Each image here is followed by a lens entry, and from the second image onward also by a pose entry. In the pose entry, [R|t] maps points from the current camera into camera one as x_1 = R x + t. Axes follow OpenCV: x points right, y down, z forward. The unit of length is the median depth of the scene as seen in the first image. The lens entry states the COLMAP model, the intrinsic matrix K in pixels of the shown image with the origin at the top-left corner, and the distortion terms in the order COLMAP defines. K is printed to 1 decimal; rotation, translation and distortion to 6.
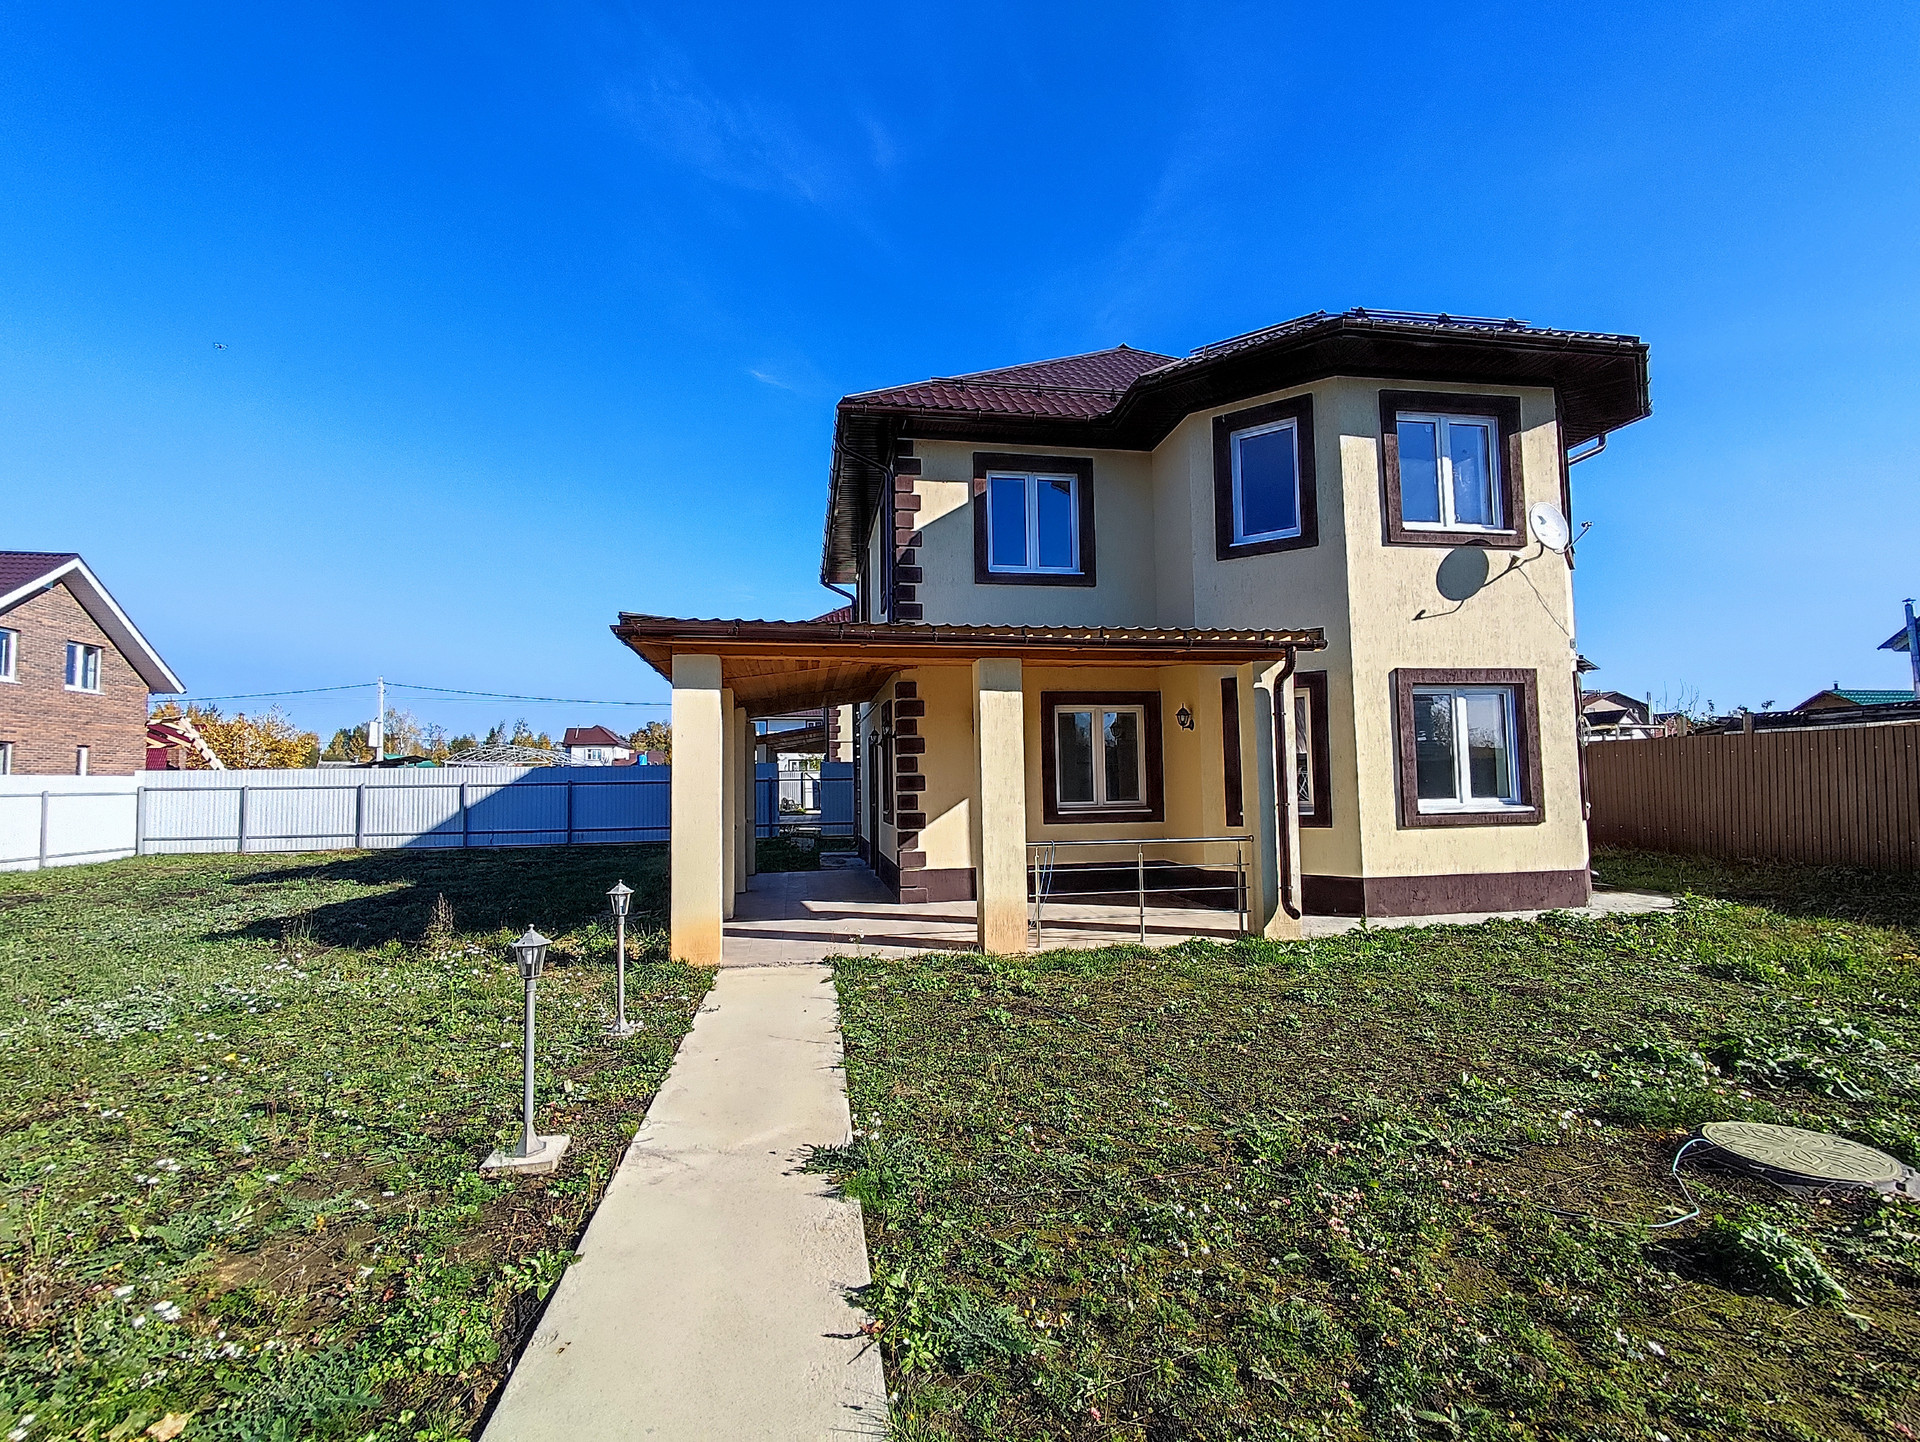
lens RADIAL K [[873.2, 0, 963.7], [0, 873.2, 729.9], [0, 0, 1]] dist [-0.000069, -0.000254]
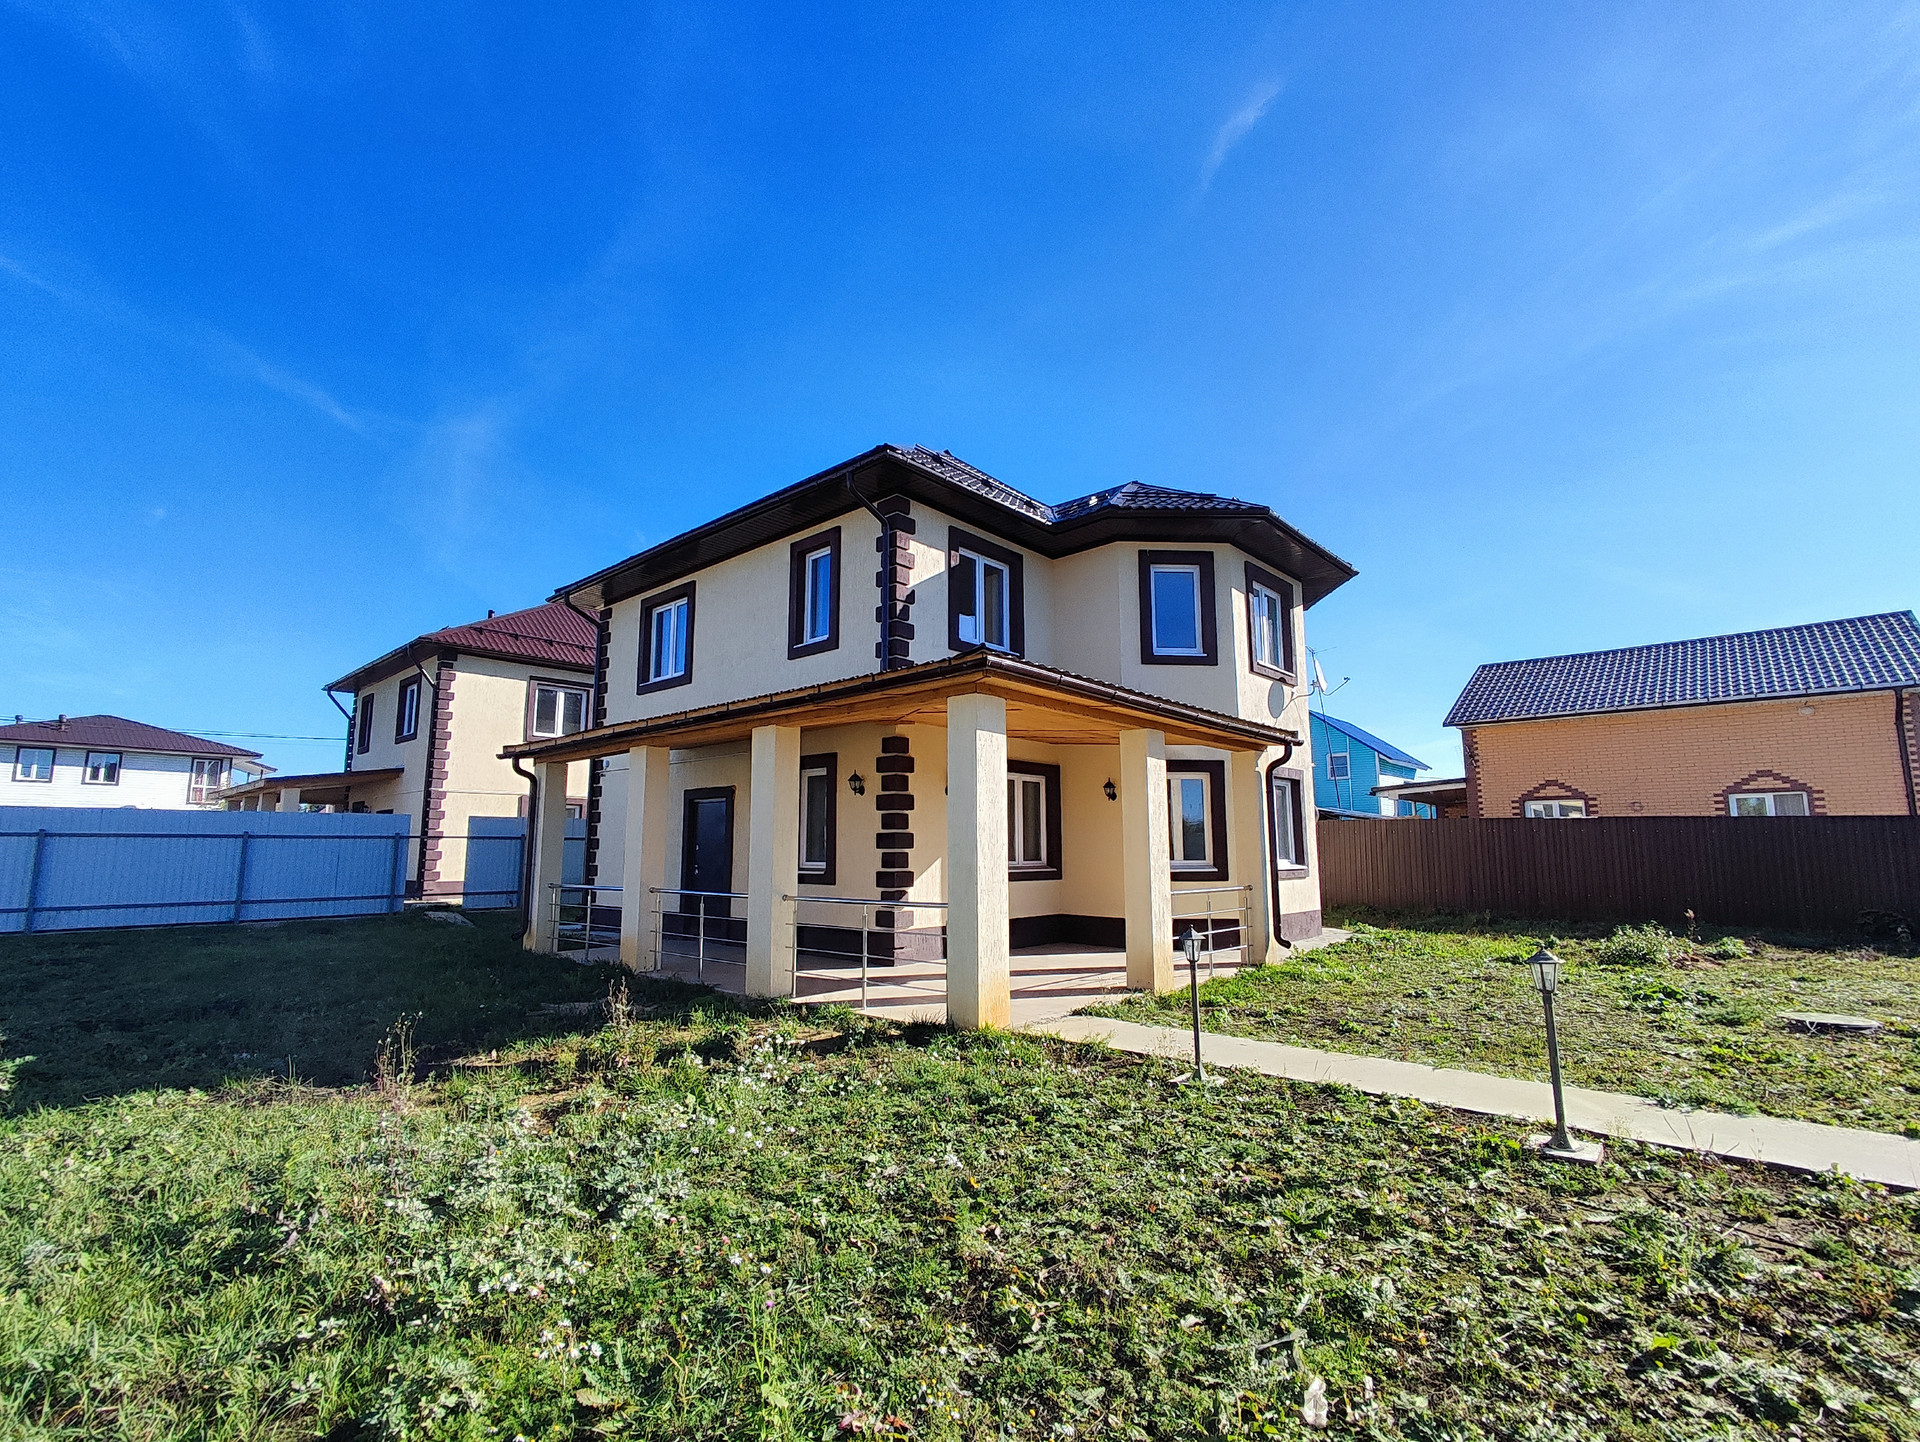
lens RADIAL K [[873.2, 0, 963.7], [0, 873.2, 729.9], [0, 0, 1]] dist [-0.000069, -0.000254]
pose [[0.784052, 0.099103, 0.612733, -0.613896], [-0.046618, 0.993785, -0.101083, 0.033033], [-0.618942, 0.050690, 0.783799, 0.184385]]
